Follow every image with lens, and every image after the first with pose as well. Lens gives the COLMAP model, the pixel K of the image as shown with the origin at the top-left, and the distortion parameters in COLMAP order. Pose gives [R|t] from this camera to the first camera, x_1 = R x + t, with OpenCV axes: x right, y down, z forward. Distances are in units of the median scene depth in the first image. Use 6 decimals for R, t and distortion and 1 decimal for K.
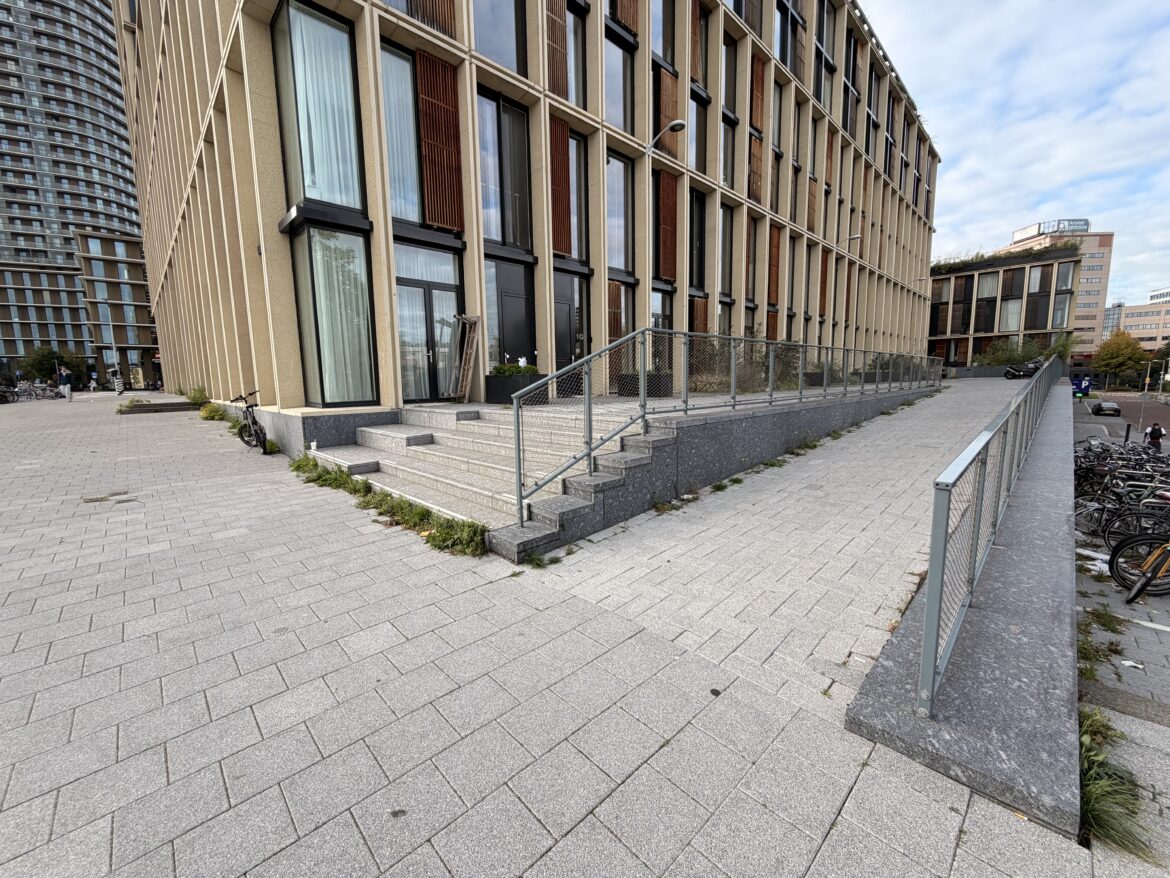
lens RADIAL K [[464.3, 0, 585.0], [0, 464.3, 439.0], [0, 0, 1]] dist [-0.000283, 0.000246]
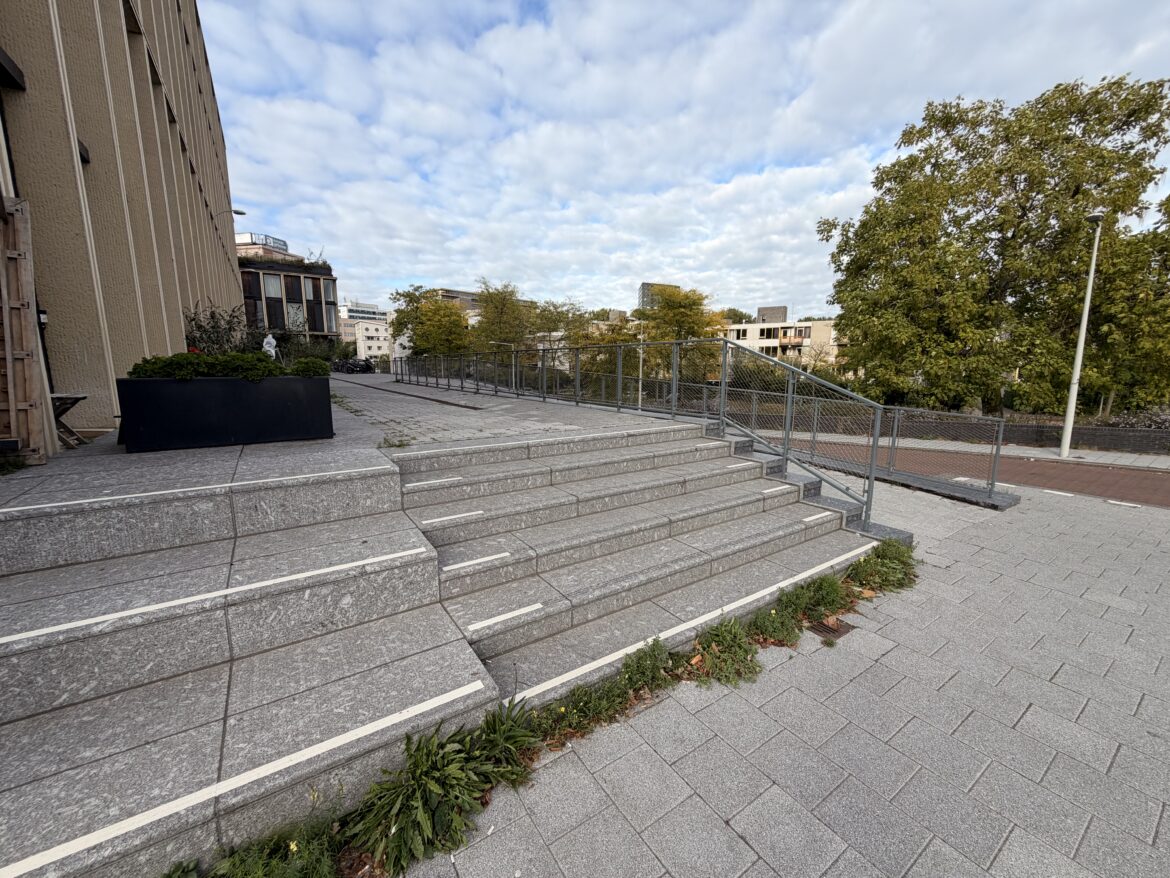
lens RADIAL K [[464.3, 0, 585.0], [0, 464.3, 439.0], [0, 0, 1]] dist [-0.000283, 0.000246]
pose [[0.180544, -0.137440, 0.973917, -0.180139], [0.121118, 0.985759, 0.116658, -0.031329], [-0.976081, 0.096897, 0.194620, 0.201077]]
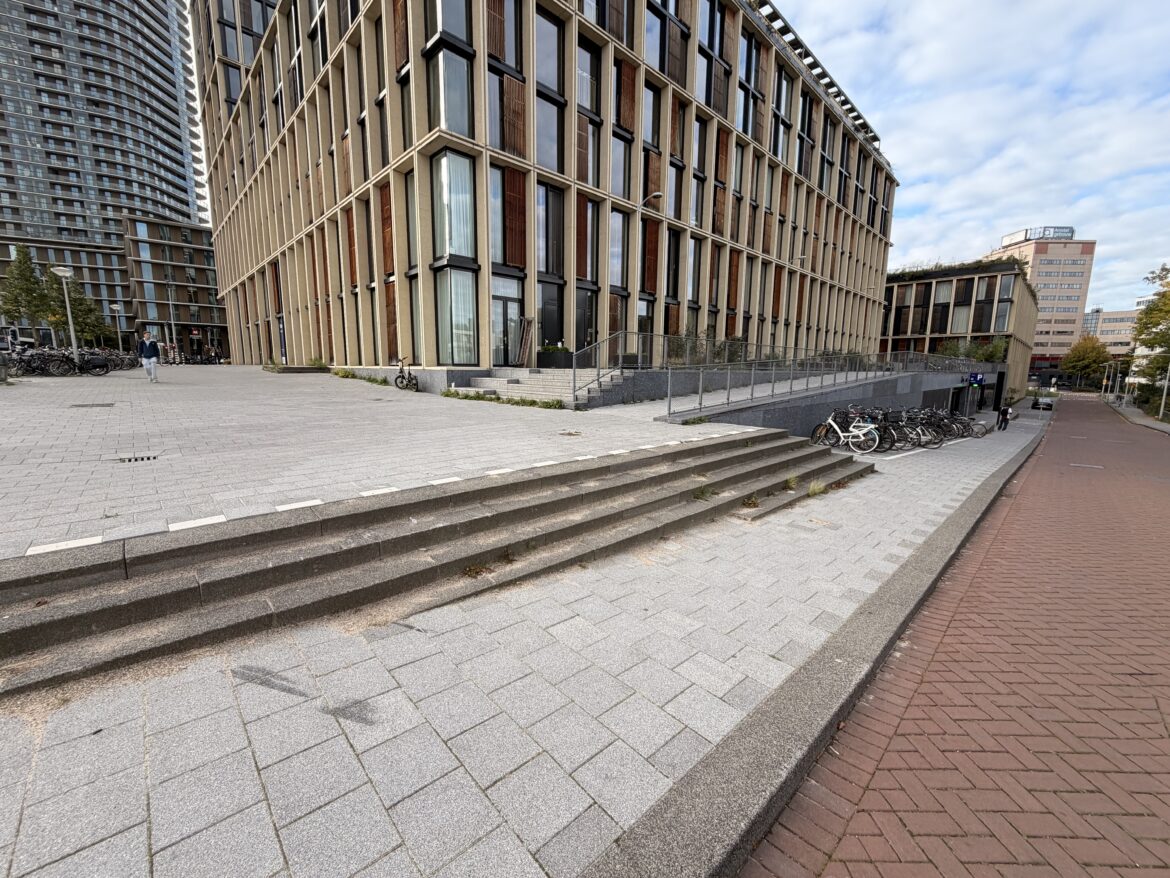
lens RADIAL K [[464.3, 0, 585.0], [0, 464.3, 439.0], [0, 0, 1]] dist [-0.000283, 0.000246]
pose [[0.999574, 0.029102, 0.002101, -0.010101], [-0.029144, 0.999290, 0.023858, 0.049761], [-0.001405, -0.023909, 0.999713, -0.262862]]
